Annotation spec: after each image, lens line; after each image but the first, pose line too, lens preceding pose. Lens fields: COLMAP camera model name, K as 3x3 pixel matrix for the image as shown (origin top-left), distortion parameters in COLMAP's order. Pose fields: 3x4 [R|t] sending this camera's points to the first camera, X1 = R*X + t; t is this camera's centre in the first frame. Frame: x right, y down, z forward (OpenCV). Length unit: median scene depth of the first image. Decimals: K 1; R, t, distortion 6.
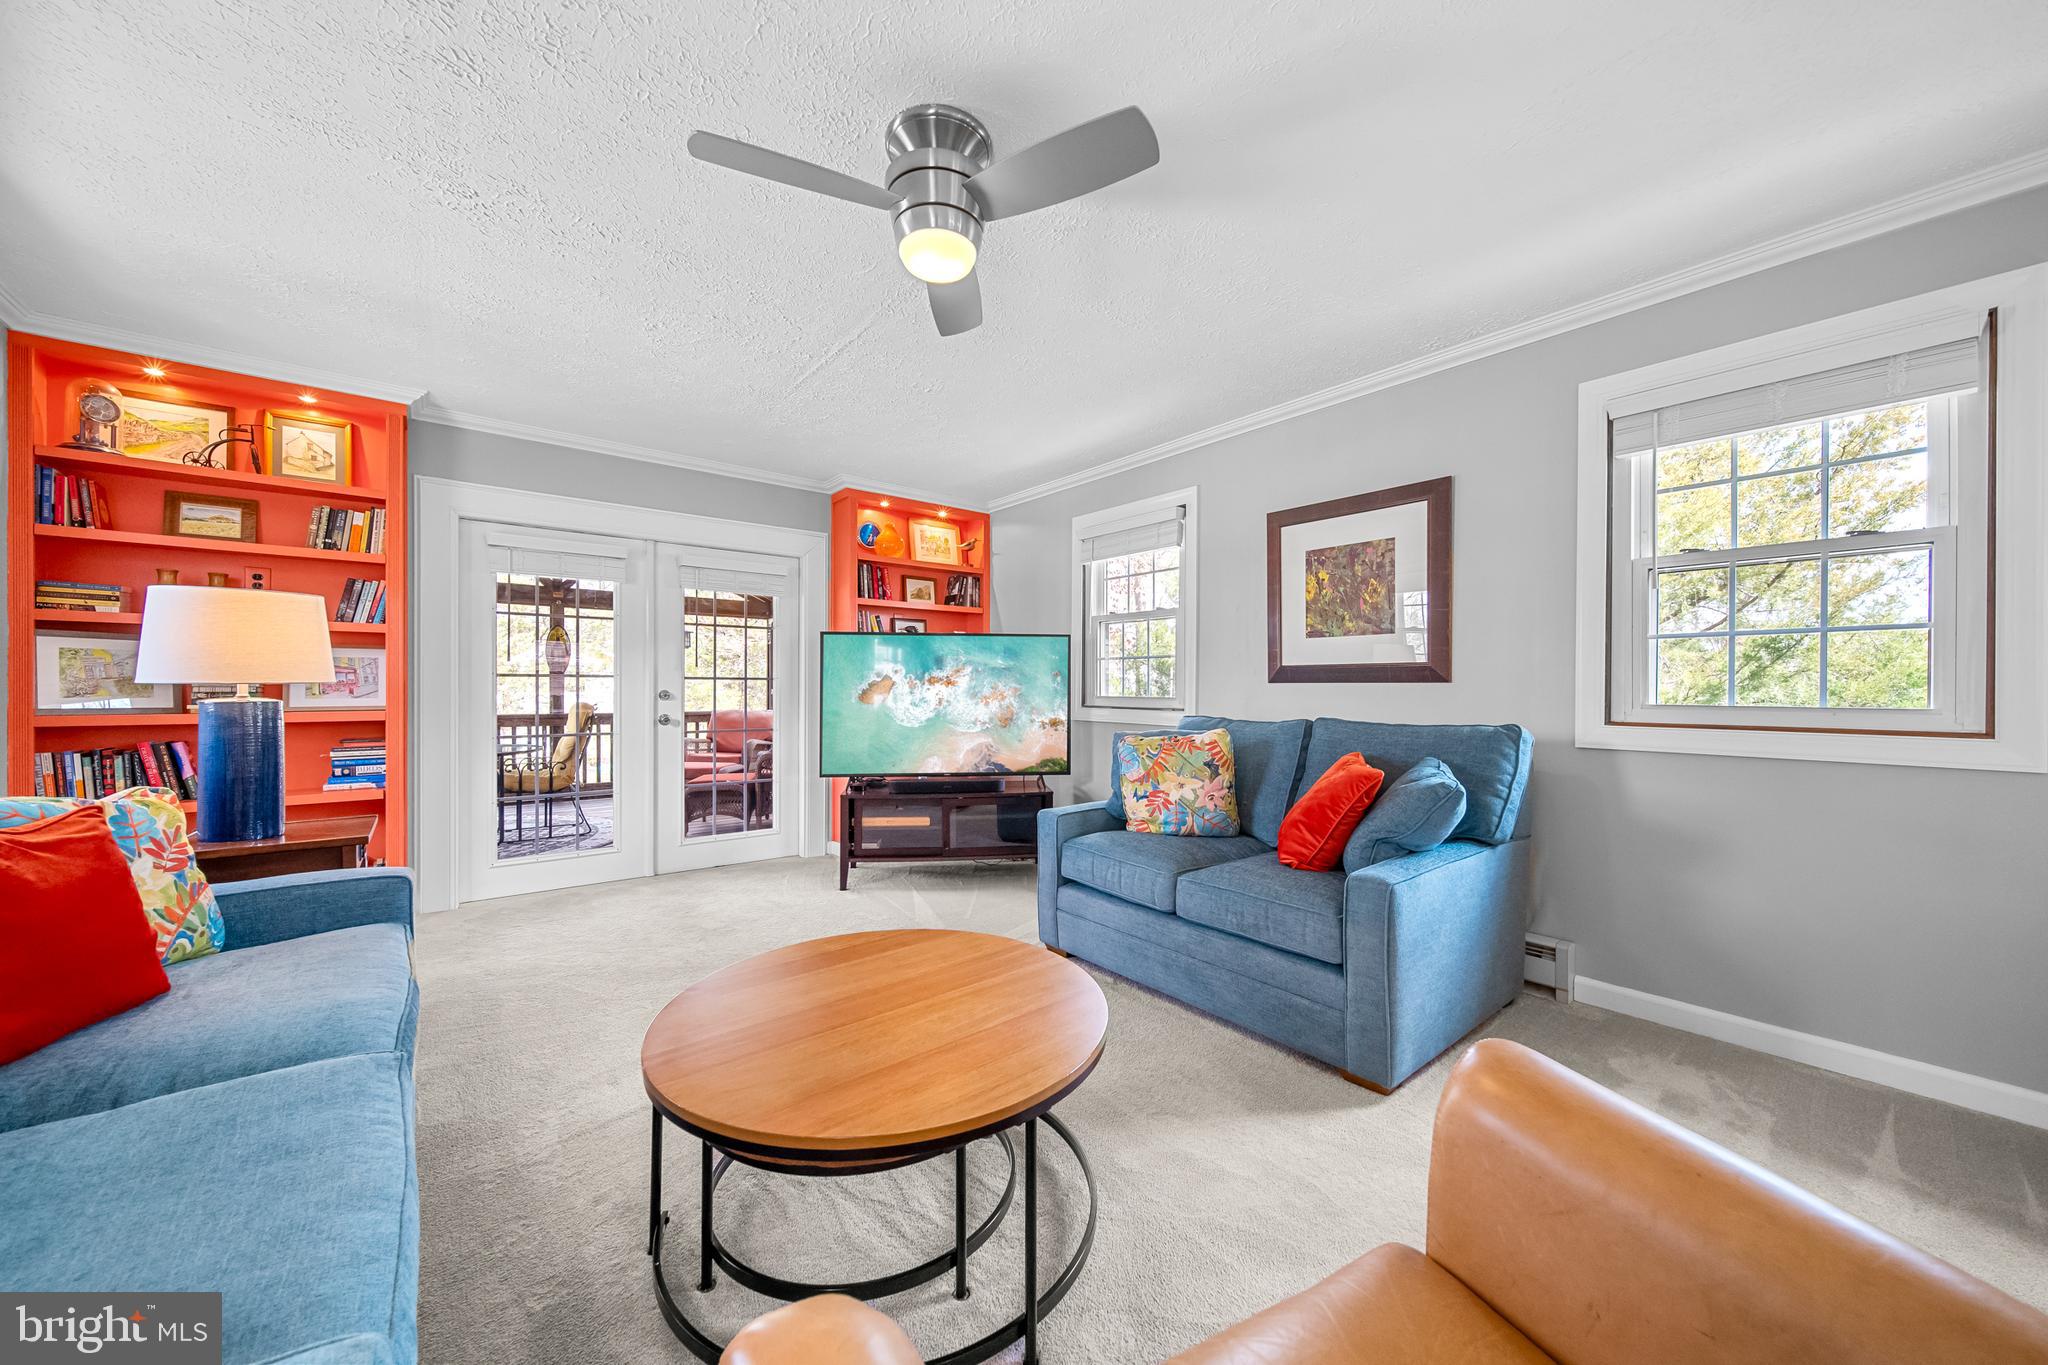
lens RADIAL K [[732.1, 0, 1037.8], [0, 732.1, 690.7], [0, 0, 1]] dist [0.000188, -0.000951]
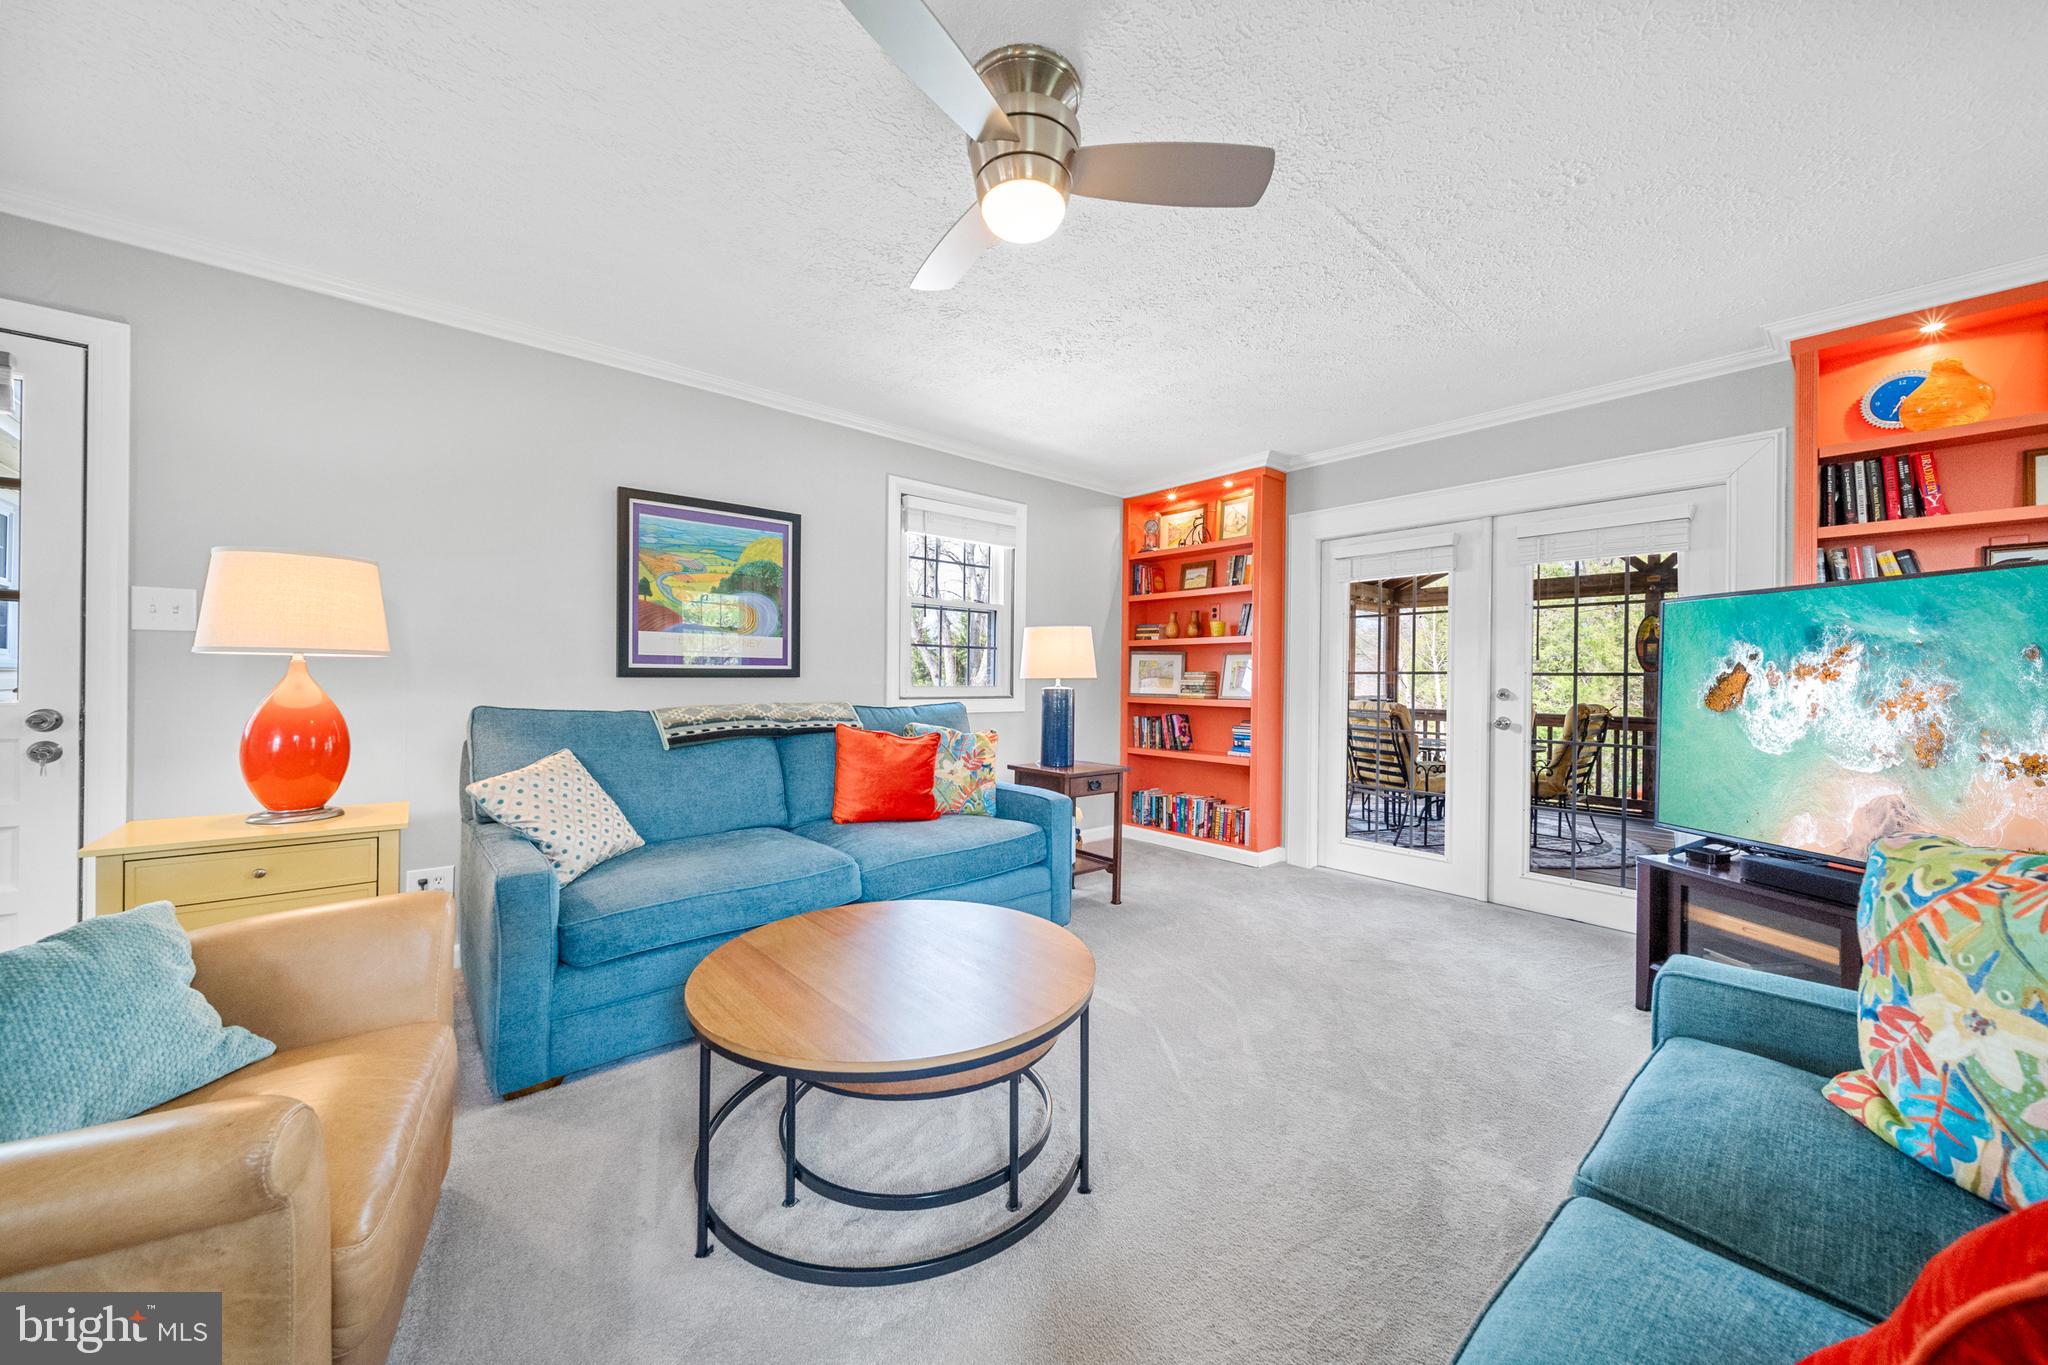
lens RADIAL K [[732.1, 0, 1015.6], [0, 732.1, 677.6], [0, 0, 1]] dist [0.000188, -0.000951]
pose [[0.011188, -0.004795, -0.999926, 0.427126], [-0.014589, 0.999881, -0.004958, -0.001220], [0.999831, 0.014643, 0.011117, 0.538896]]
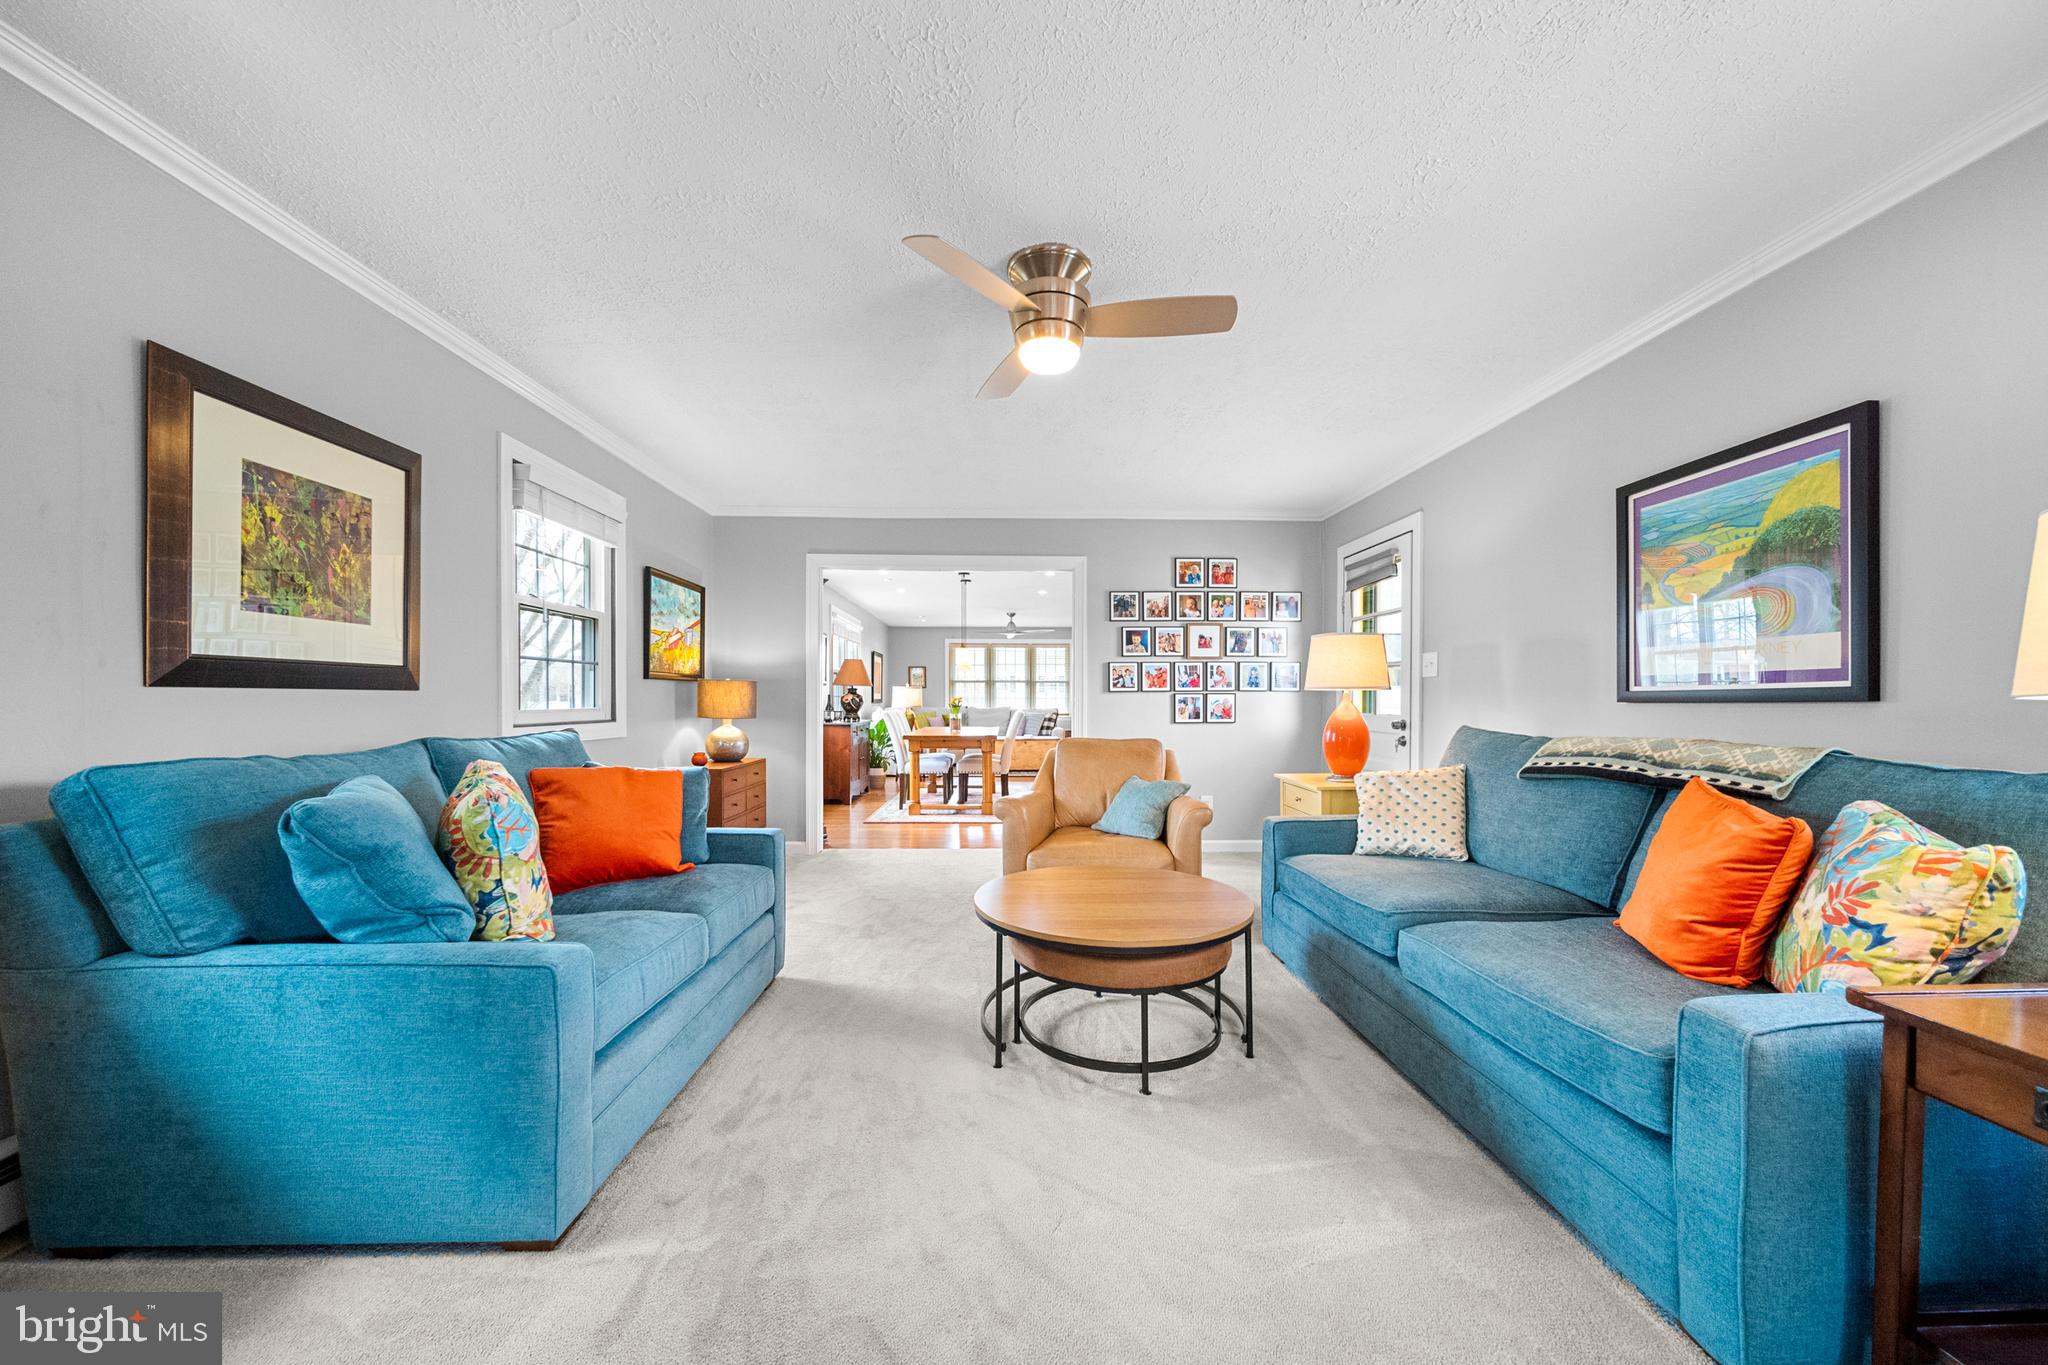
lens RADIAL K [[732.1, 0, 1010.2], [0, 732.1, 706.2], [0, 0, 1]] dist [0.000188, -0.000951]
pose [[-0.774562, -0.010279, 0.632415, -0.483256], [-0.001603, 0.999897, 0.014289, -0.005414], [-0.632496, 0.010054, -0.774498, 1.103808]]
